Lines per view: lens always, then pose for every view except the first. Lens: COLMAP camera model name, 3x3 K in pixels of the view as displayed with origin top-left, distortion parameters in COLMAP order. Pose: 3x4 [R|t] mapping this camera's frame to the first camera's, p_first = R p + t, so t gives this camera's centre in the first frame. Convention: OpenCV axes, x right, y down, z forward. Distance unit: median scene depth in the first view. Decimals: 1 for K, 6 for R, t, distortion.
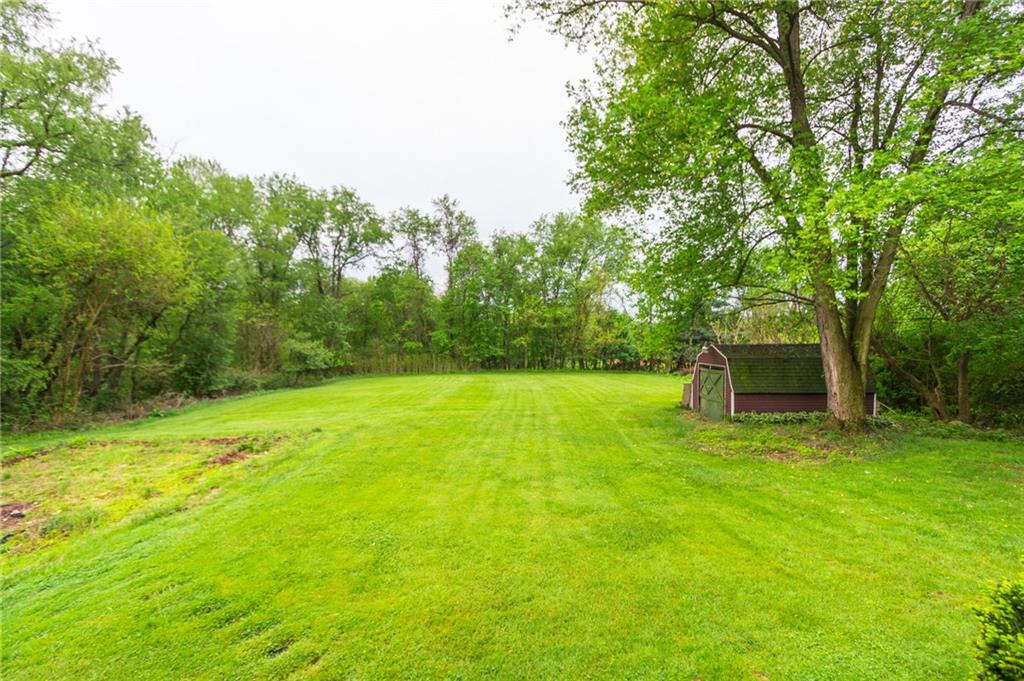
lens RADIAL K [[466.0, 0, 509.6], [0, 466.0, 346.6], [0, 0, 1]] dist [0.009845, -0.004426]
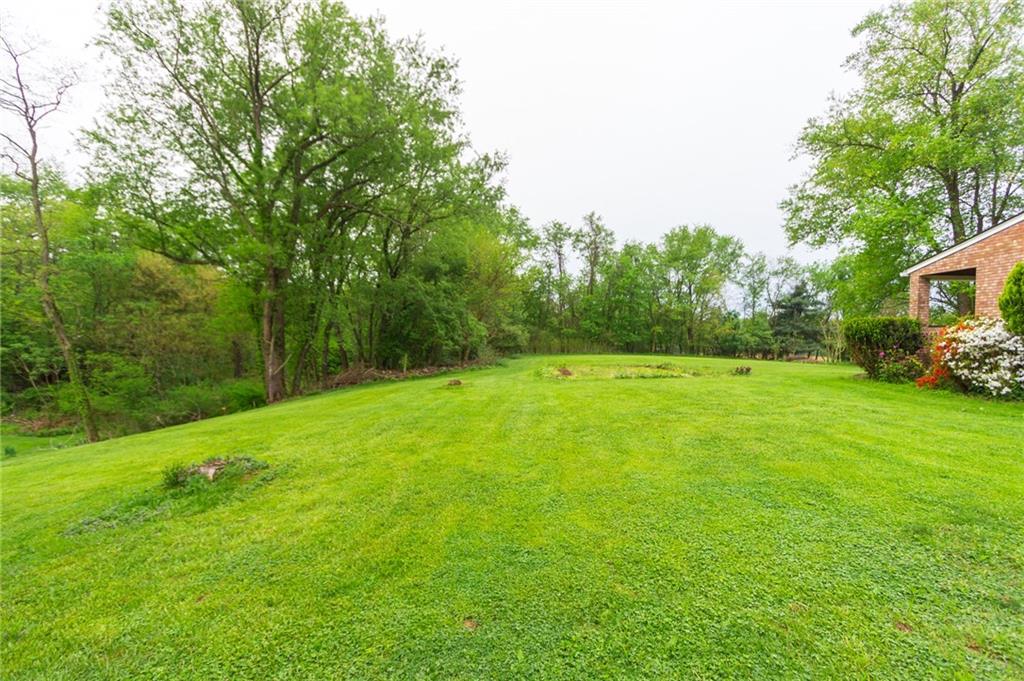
lens RADIAL K [[466.0, 0, 511.3], [0, 466.0, 335.7], [0, 0, 1]] dist [0.009845, -0.004426]
pose [[0.997247, 0.022102, -0.070779, -0.528693], [-0.023091, 0.999646, -0.013185, 0.056762], [0.070463, 0.014783, 0.997405, -0.526514]]
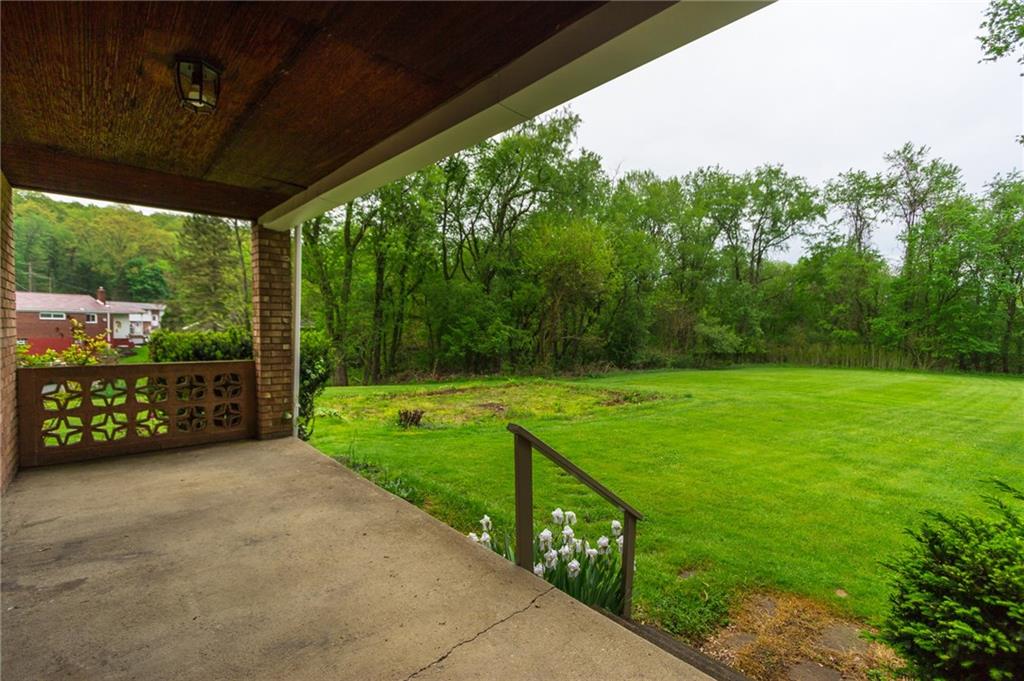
lens RADIAL K [[466.0, 0, 507.8], [0, 466.0, 345.2], [0, 0, 1]] dist [0.009845, -0.004426]
pose [[0.645627, 0.048984, -0.762080, 0.094144], [-0.035582, 0.998786, 0.034054, 0.019850], [0.762823, 0.005130, 0.646587, -0.037494]]
